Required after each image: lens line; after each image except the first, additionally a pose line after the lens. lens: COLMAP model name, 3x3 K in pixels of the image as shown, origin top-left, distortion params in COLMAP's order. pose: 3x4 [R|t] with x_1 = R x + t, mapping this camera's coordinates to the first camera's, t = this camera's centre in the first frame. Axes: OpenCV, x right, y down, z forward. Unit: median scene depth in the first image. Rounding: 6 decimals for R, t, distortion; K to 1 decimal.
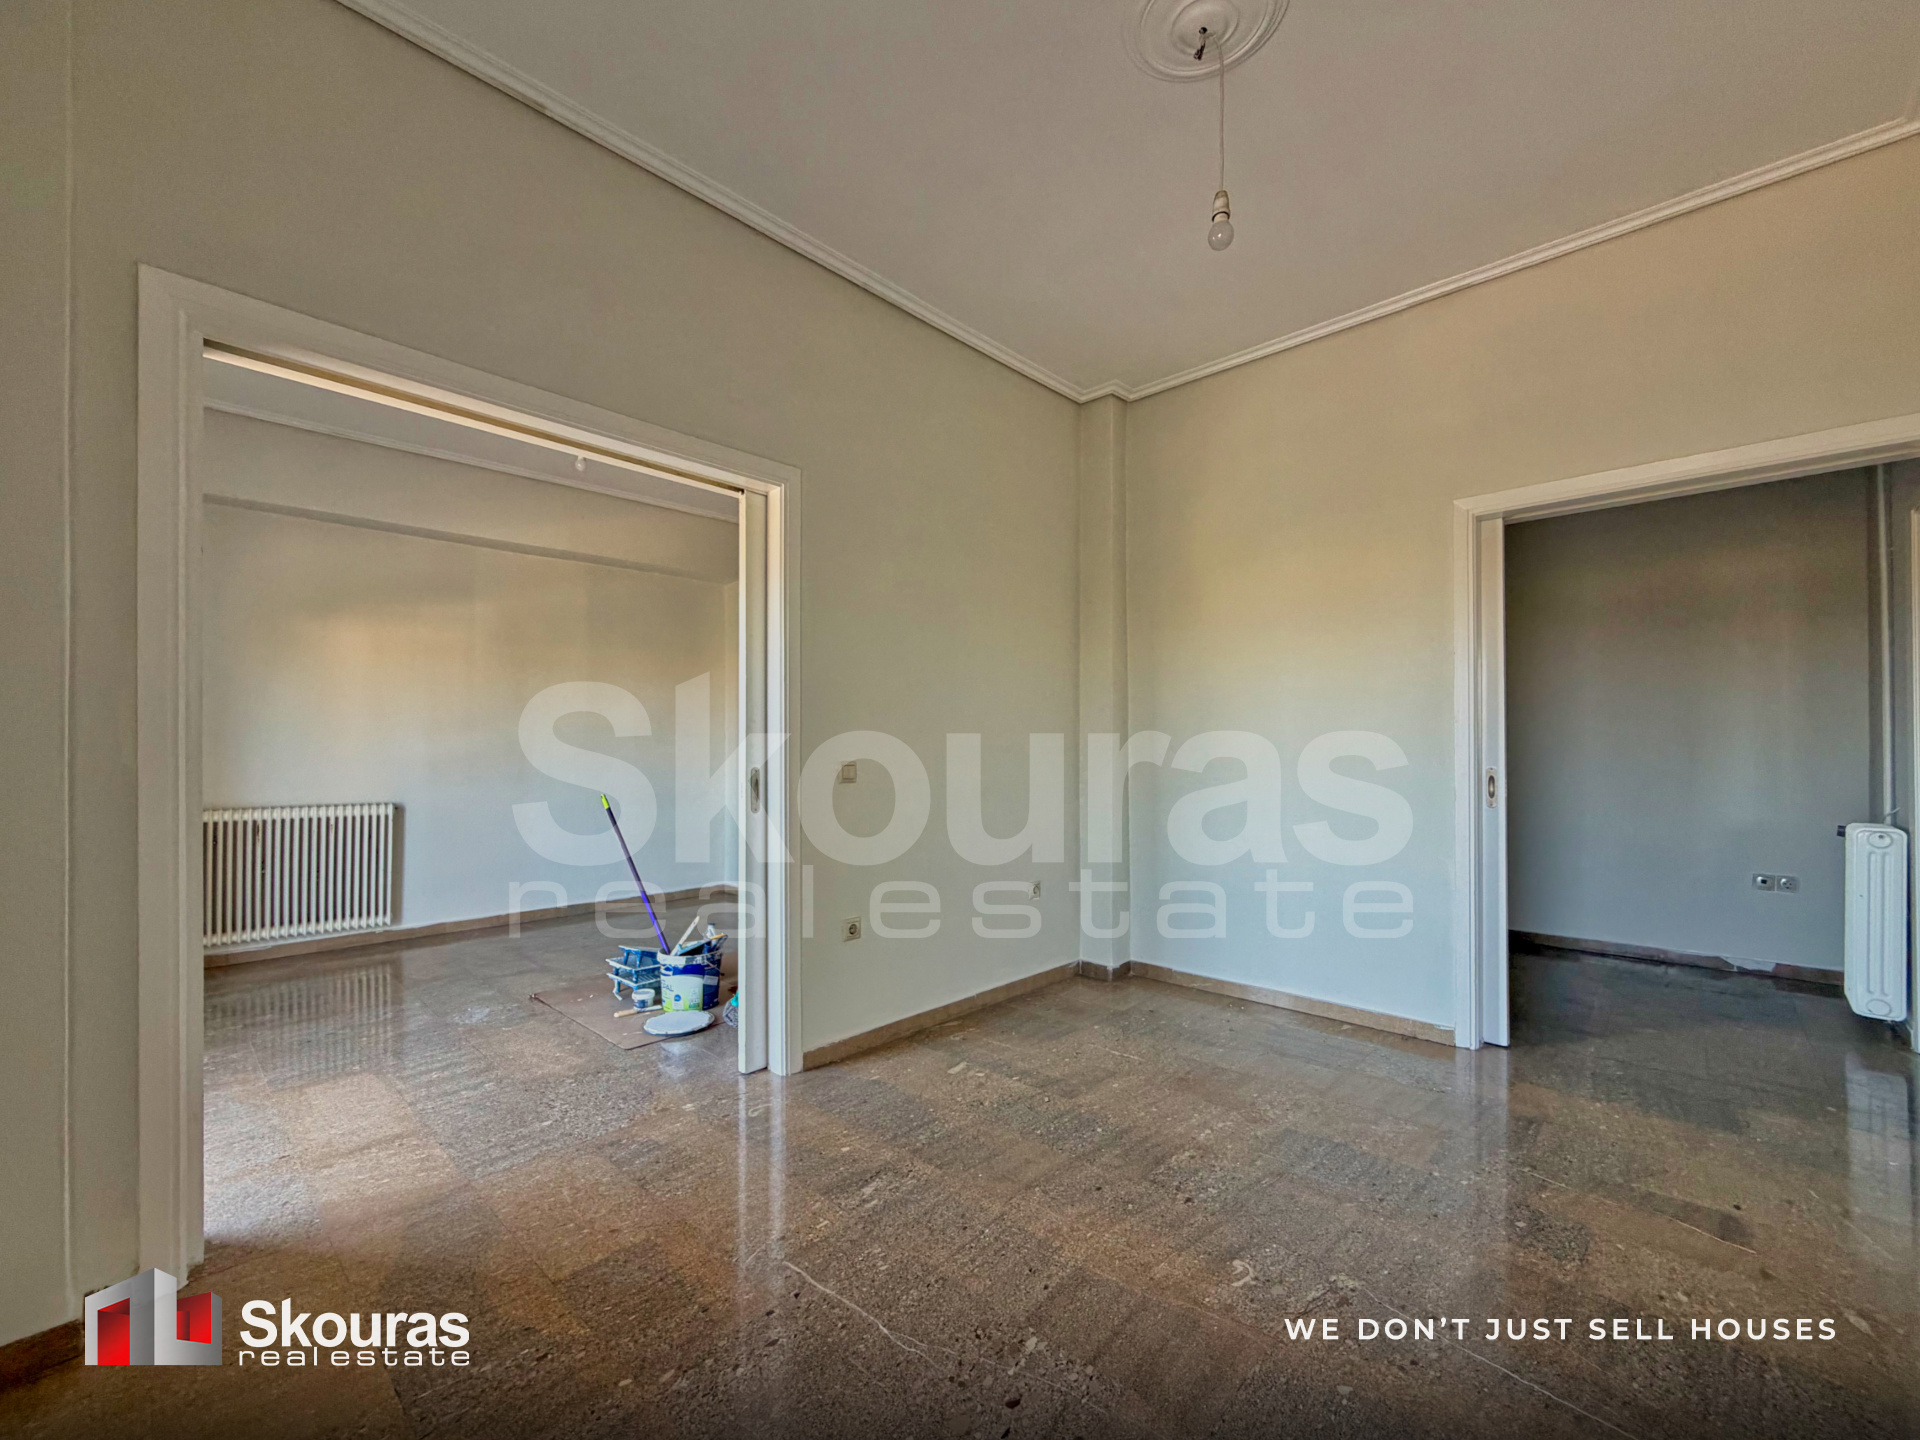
lens RADIAL K [[778.9, 0, 953.3], [0, 778.9, 750.4], [0, 0, 1]] dist [-0.000081, -0.000156]
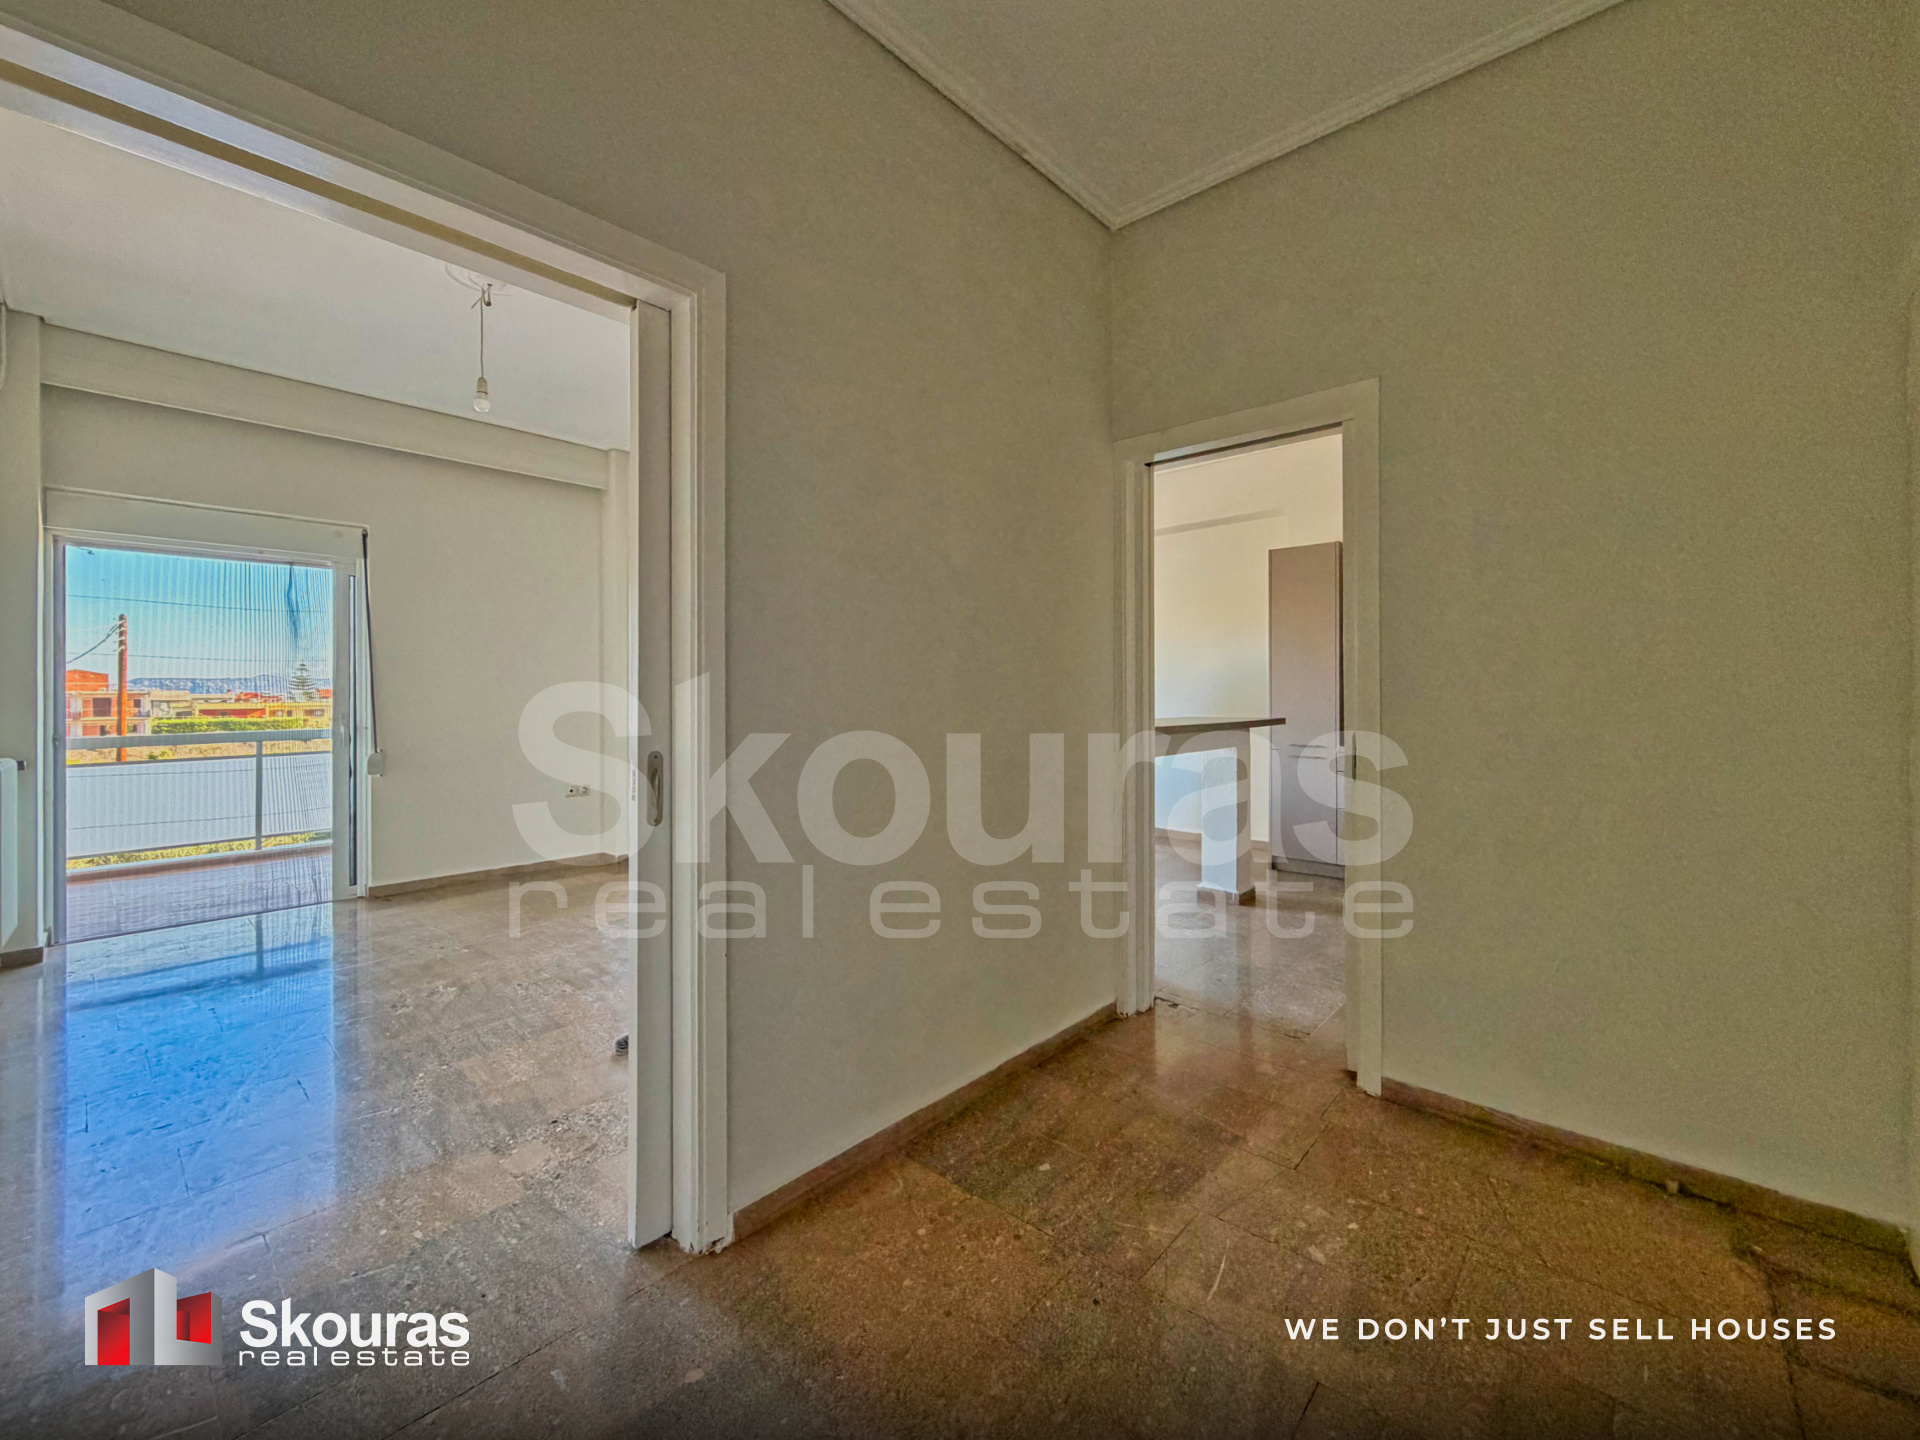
lens RADIAL K [[781.7, 0, 955.5], [0, 781.7, 692.0], [0, 0, 1]] dist [0.000277, 0.000129]
pose [[0.029955, 0.000223, -0.999551, 1.292557], [0.005218, 0.999986, 0.000379, -0.018200], [0.999538, -0.005227, 0.029953, 1.230061]]
